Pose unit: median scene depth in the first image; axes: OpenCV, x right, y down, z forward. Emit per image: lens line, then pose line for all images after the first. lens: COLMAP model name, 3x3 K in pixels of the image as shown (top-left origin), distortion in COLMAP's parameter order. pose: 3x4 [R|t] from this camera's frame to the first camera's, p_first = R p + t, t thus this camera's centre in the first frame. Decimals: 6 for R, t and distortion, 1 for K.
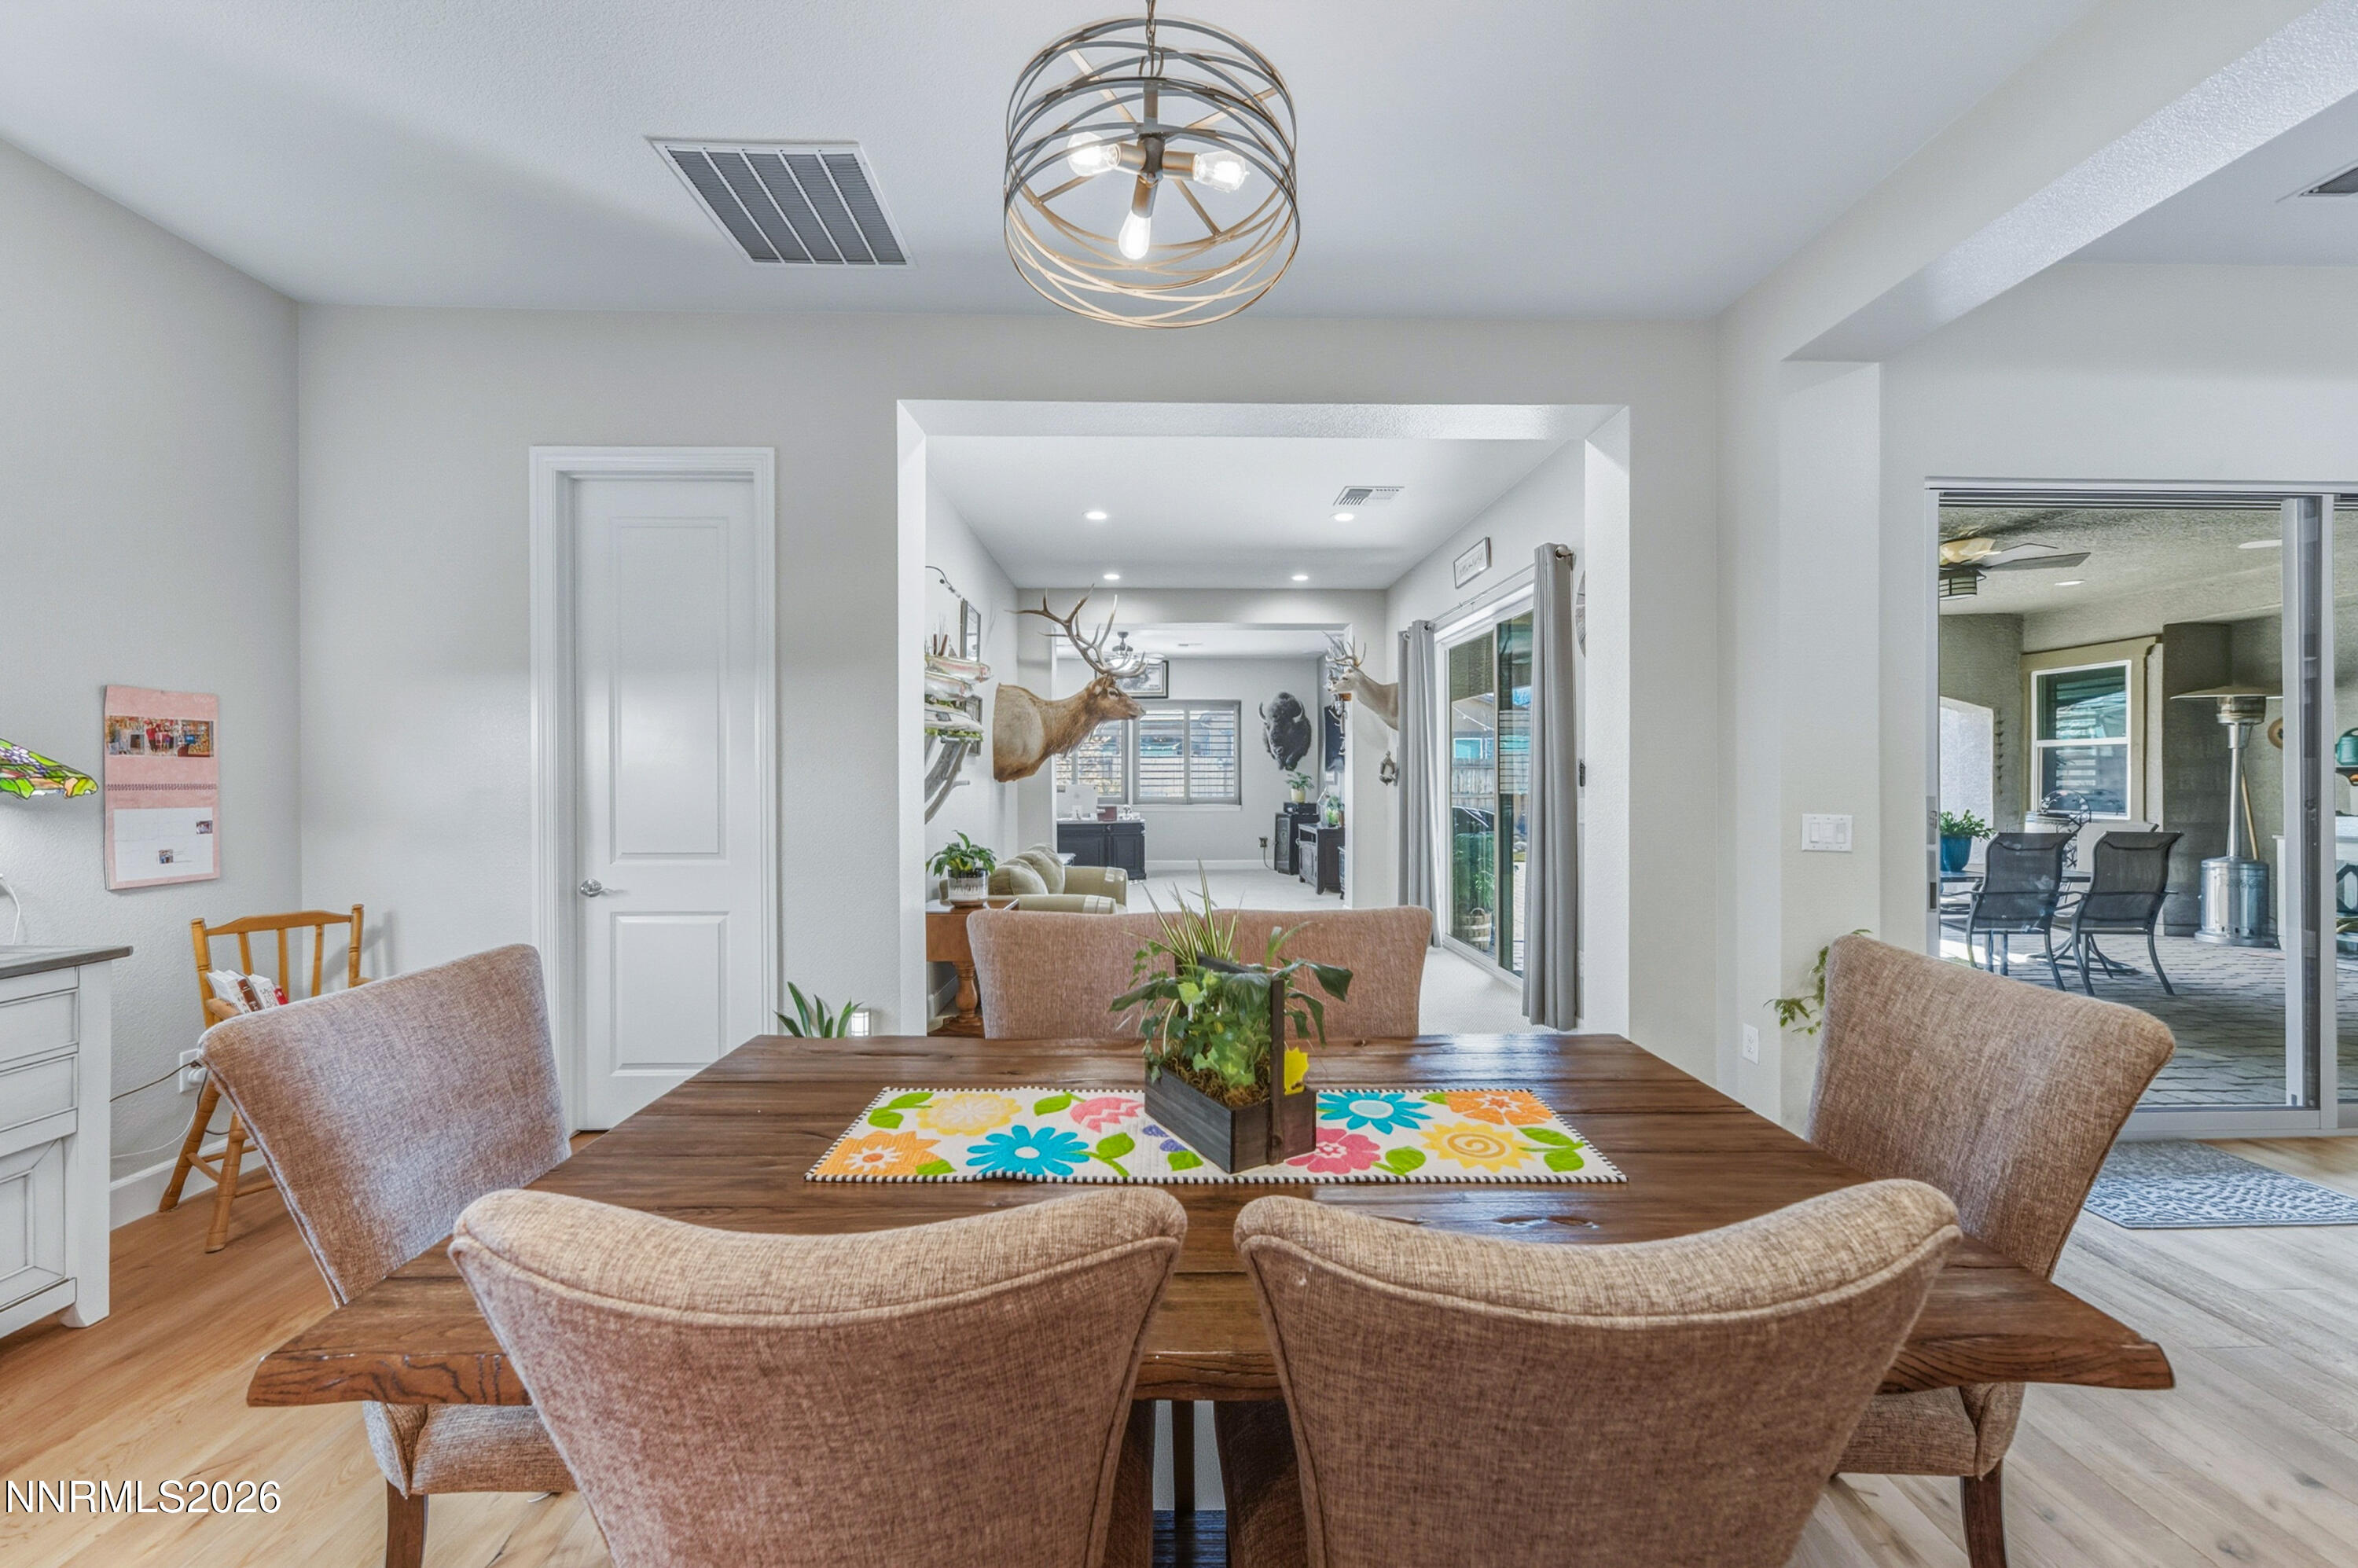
lens RADIAL K [[858.1, 0, 1177.5], [0, 858.1, 778.2], [0, 0, 1]] dist [-0.002066, 0.000164]
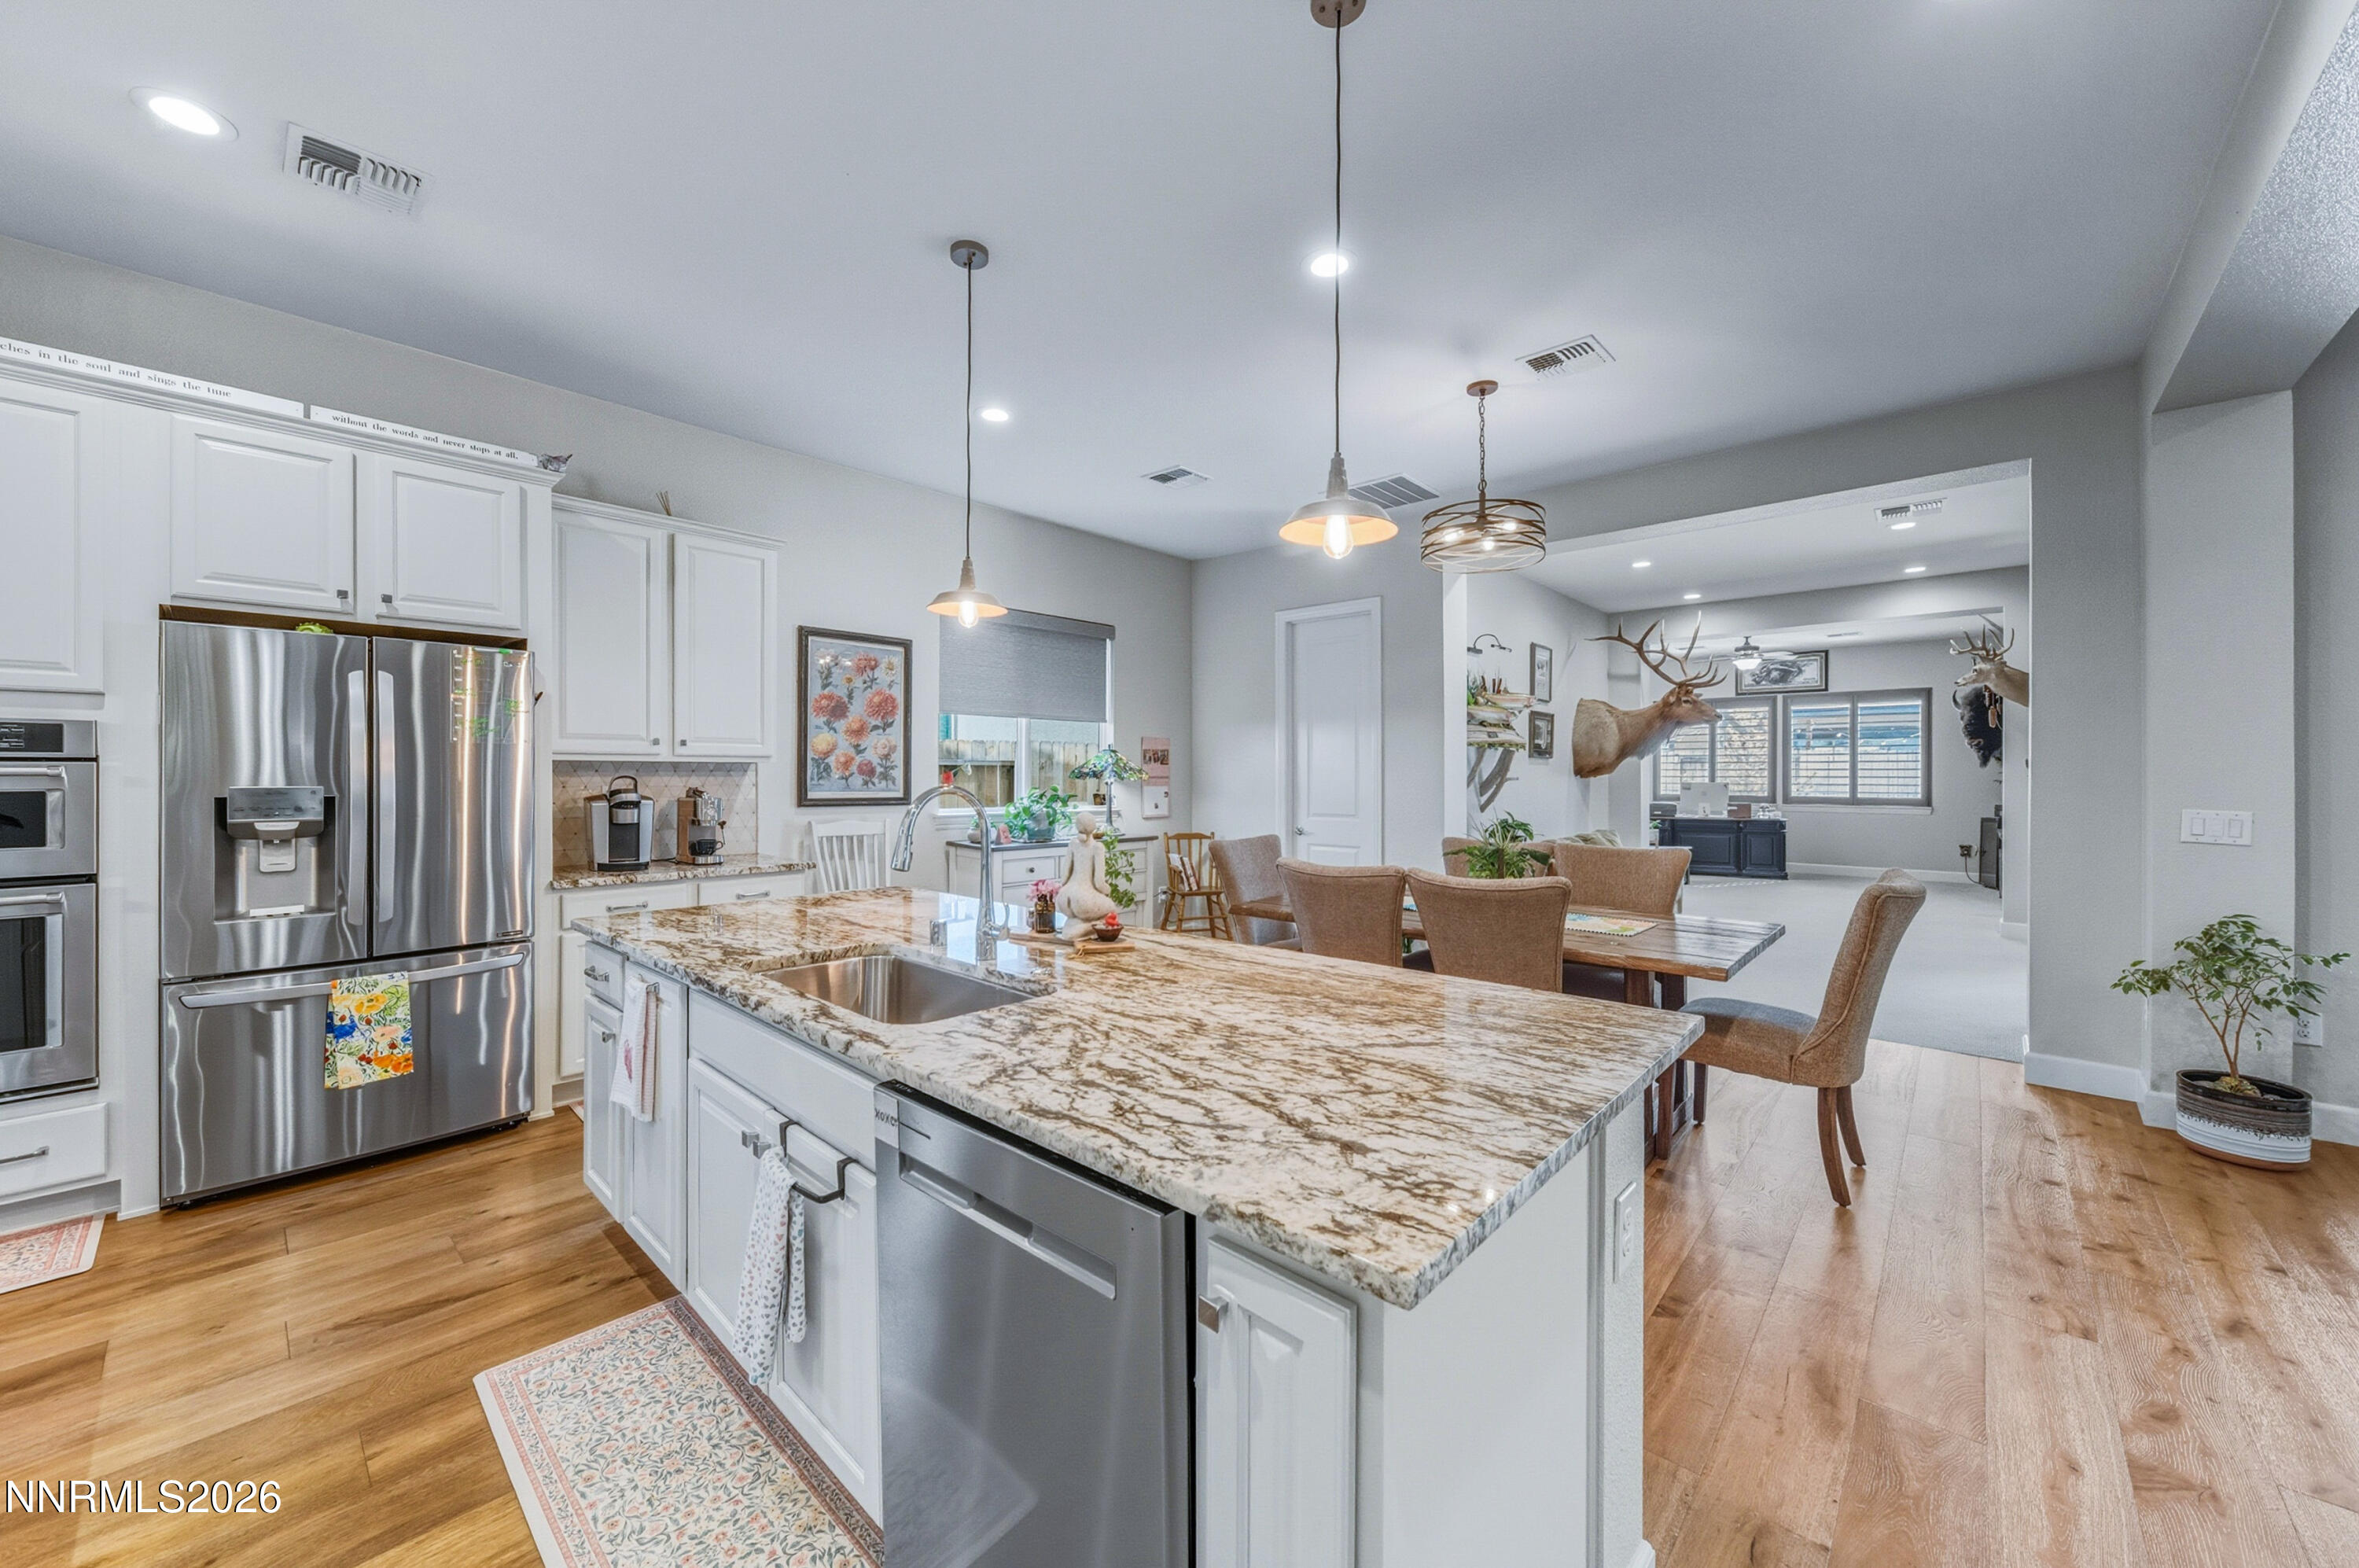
lens RADIAL K [[875.4, 0, 1174.5], [0, 875.4, 777.6], [0, 0, 1]] dist [0.003419, -0.003163]
pose [[0.723097, 0.004878, -0.690729, 0.215921], [-0.002367, 0.999987, 0.004584, -0.001043], [0.690742, -0.001680, 0.723099, -0.283804]]
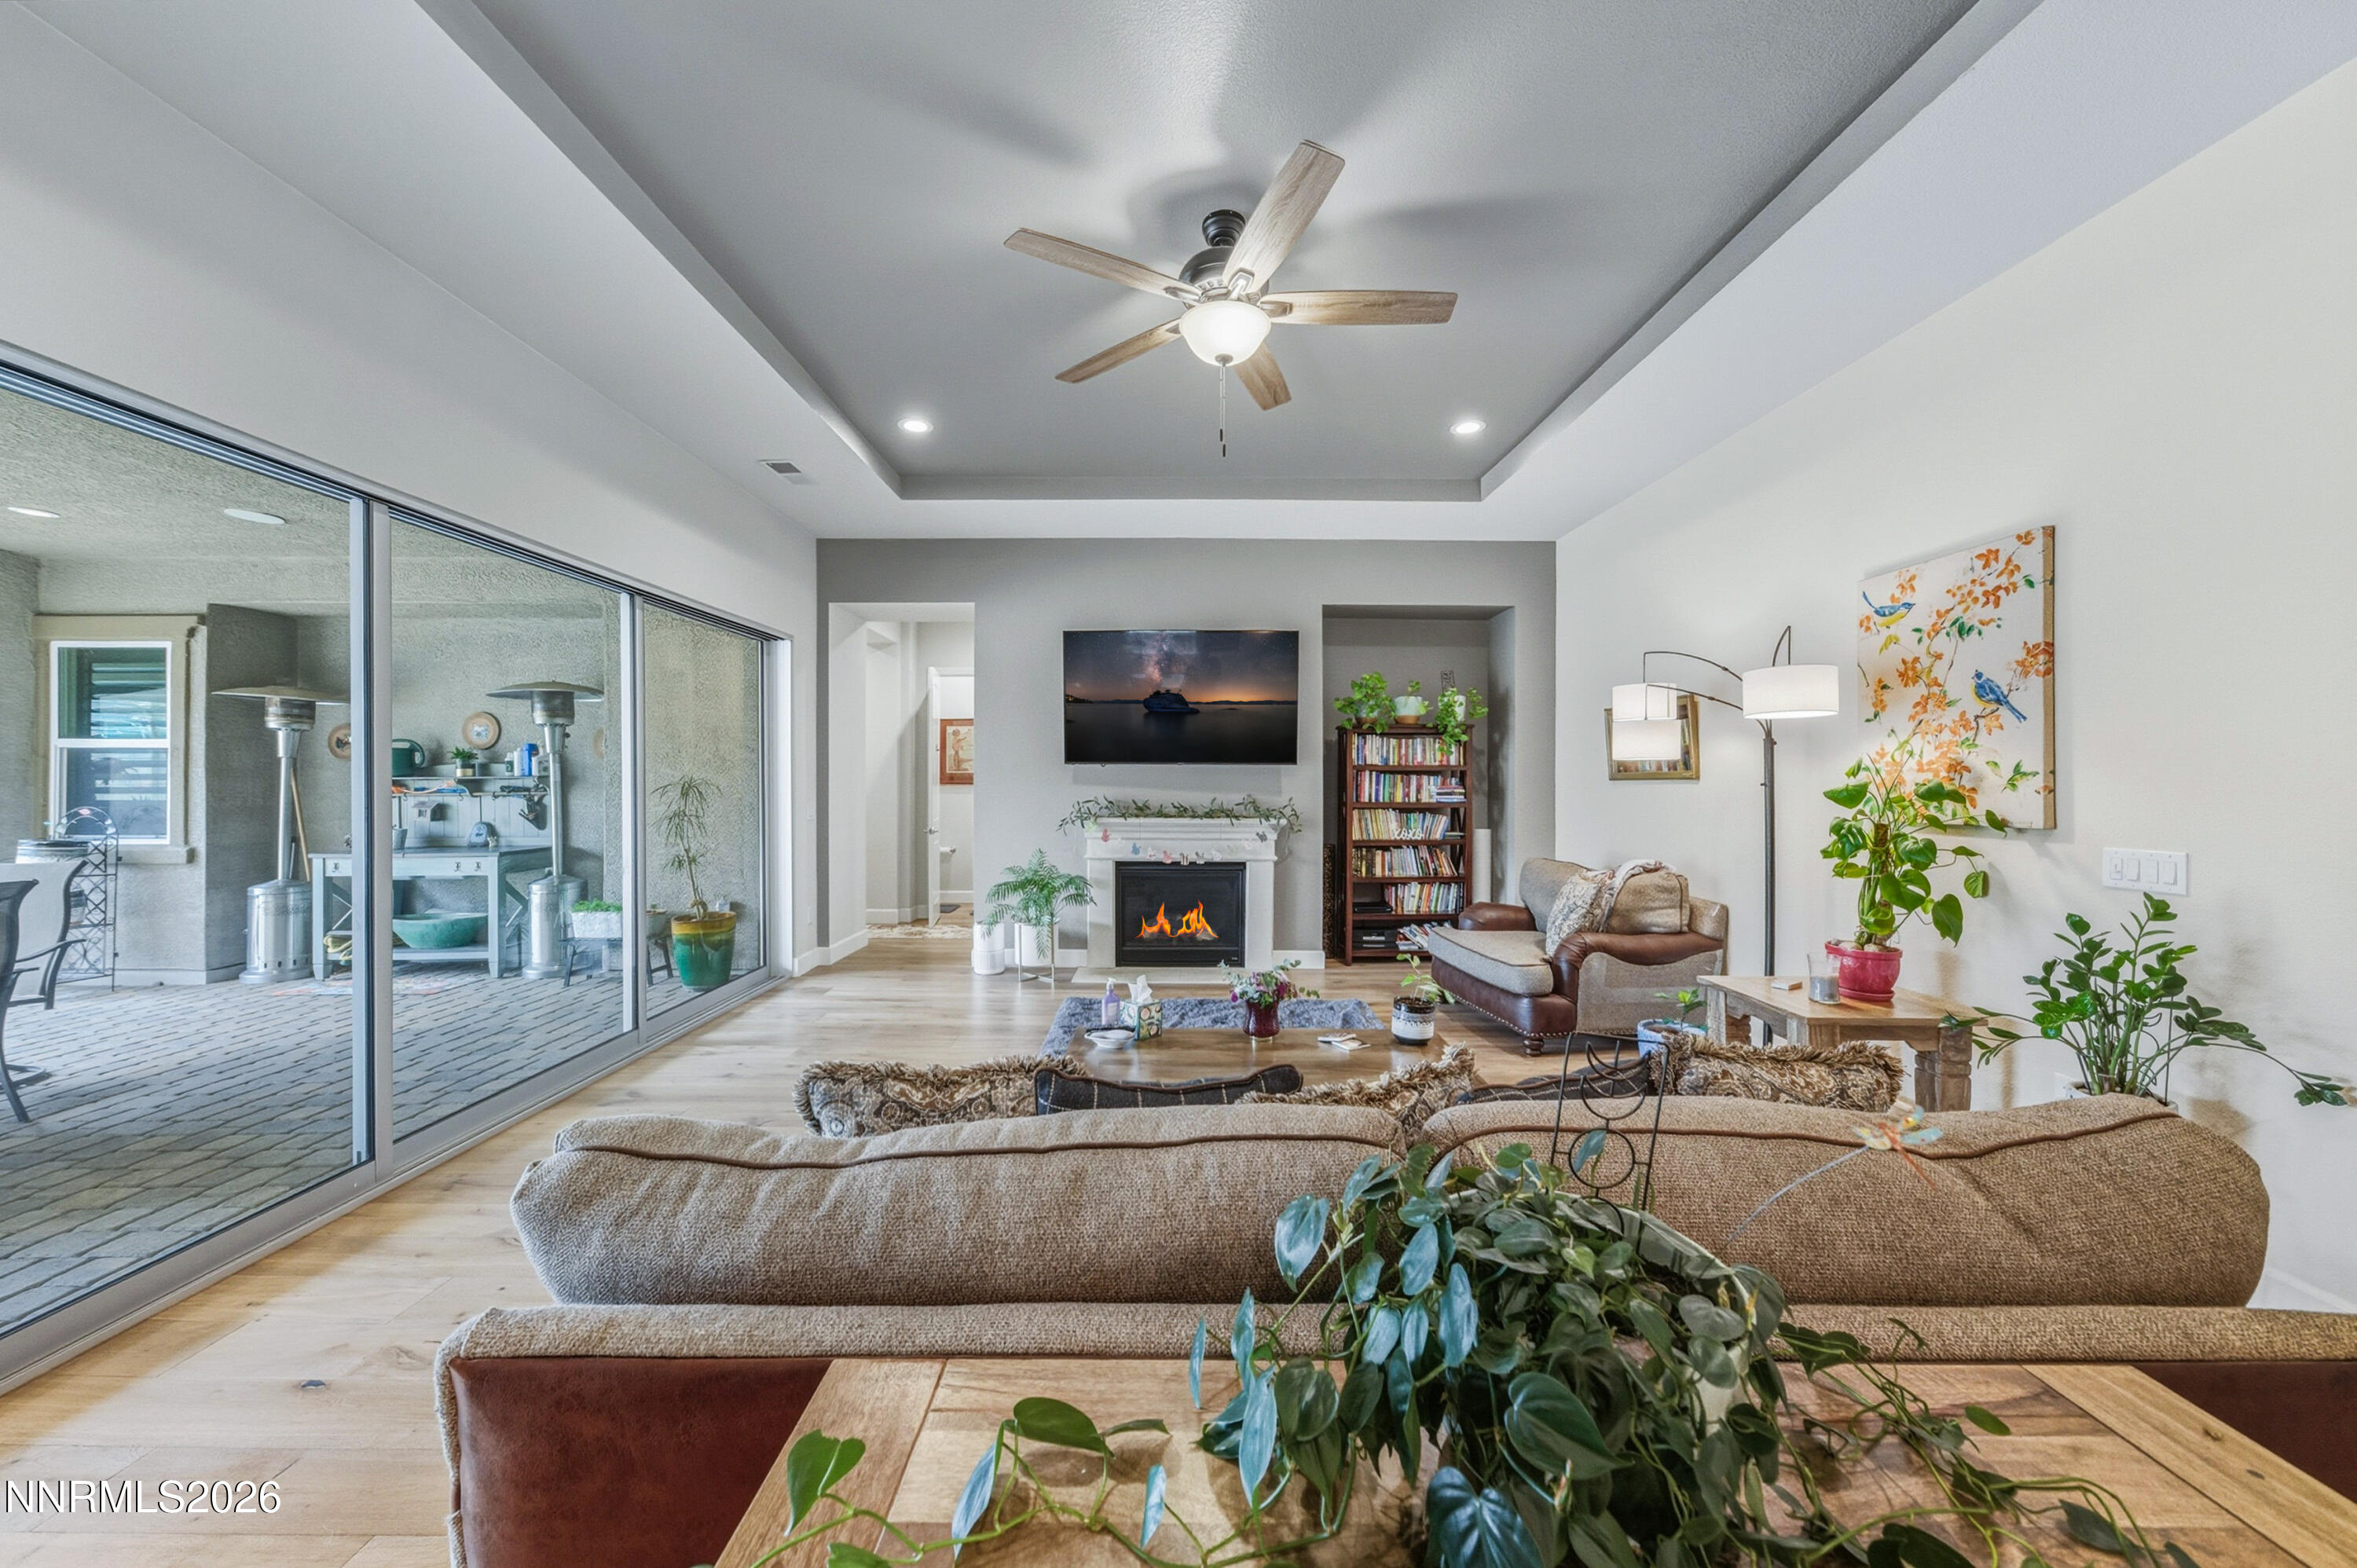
lens RADIAL K [[857.7, 0, 1177.0], [0, 857.7, 778.2], [0, 0, 1]] dist [-0.002066, 0.000164]
pose [[0.020418, 0.004607, 0.999781, 0.365975], [-0.003569, 0.999983, -0.004535, -0.012466], [-0.999785, -0.003476, 0.020434, 0.058029]]
